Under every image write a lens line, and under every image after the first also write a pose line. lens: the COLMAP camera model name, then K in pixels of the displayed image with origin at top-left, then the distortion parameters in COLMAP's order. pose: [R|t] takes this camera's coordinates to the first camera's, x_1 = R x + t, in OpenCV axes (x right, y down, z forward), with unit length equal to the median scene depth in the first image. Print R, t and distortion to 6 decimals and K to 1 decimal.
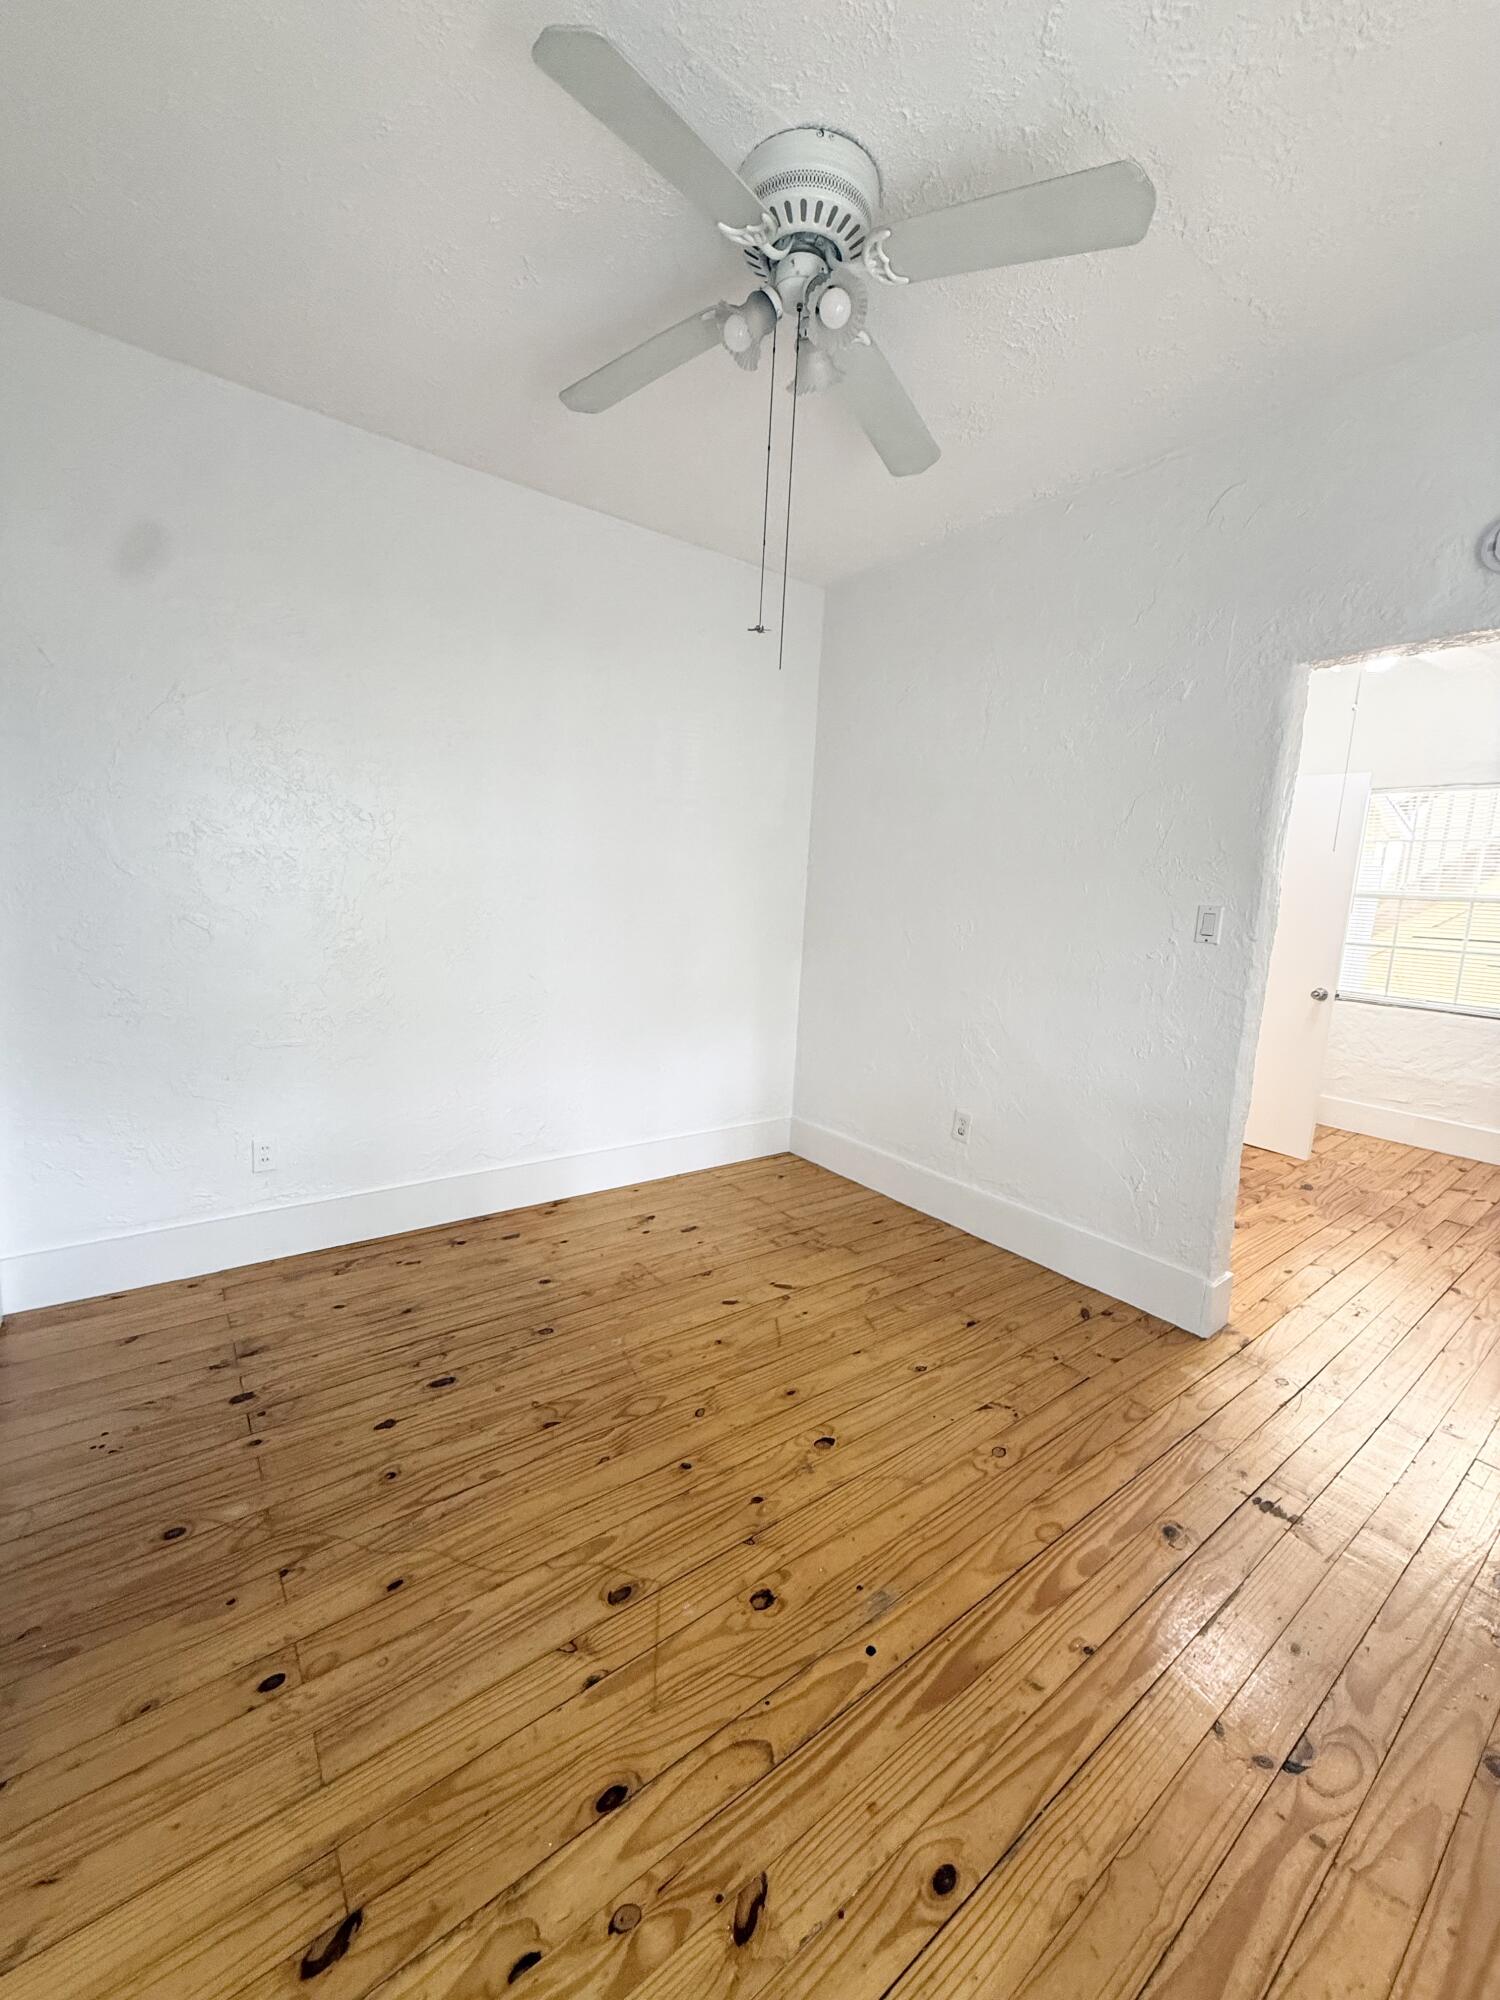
lens RADIAL K [[800.0, 0, 742.0], [0, 800.0, 994.0], [0, 0, 1]] dist [0.000645, -0.000120]
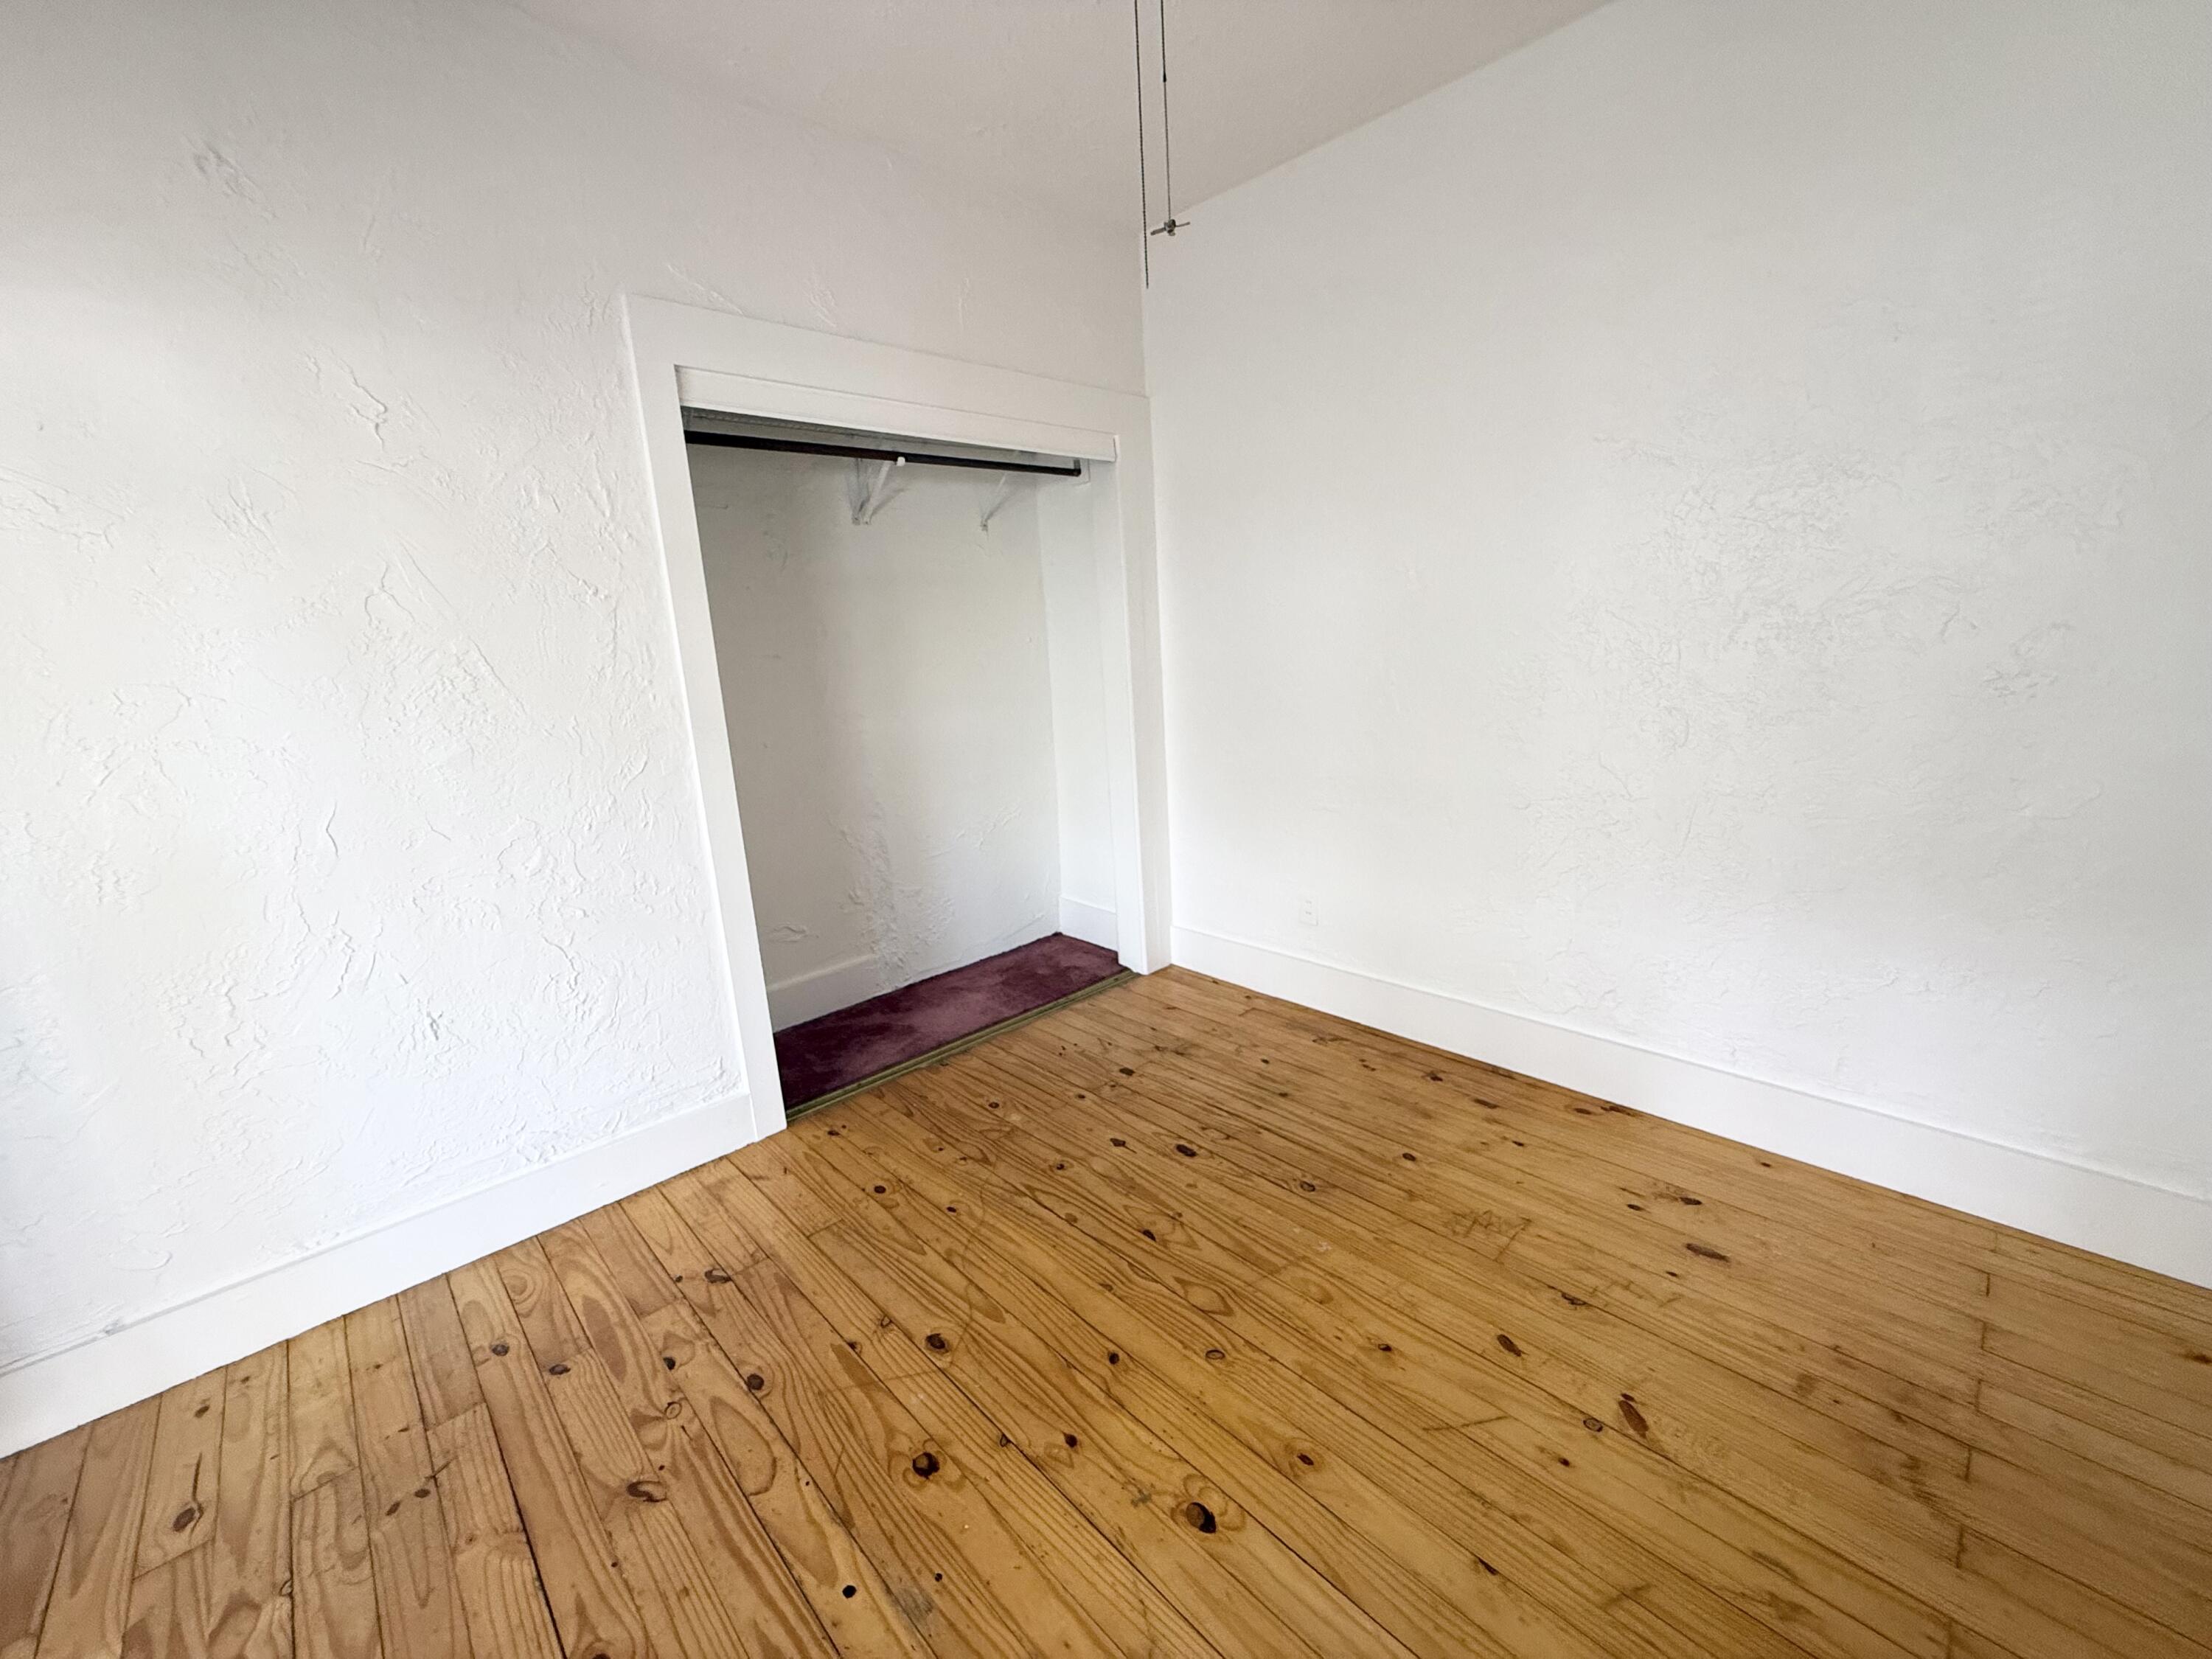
lens RADIAL K [[884.8, 0, 1100.9], [0, 884.8, 822.3], [0, 0, 1]] dist [0.000645, -0.000120]
pose [[0.108459, 0.150650, -0.982620, 0.695878], [-0.077870, 0.986701, 0.142681, -0.077884], [0.991046, 0.061042, 0.118748, 0.795184]]
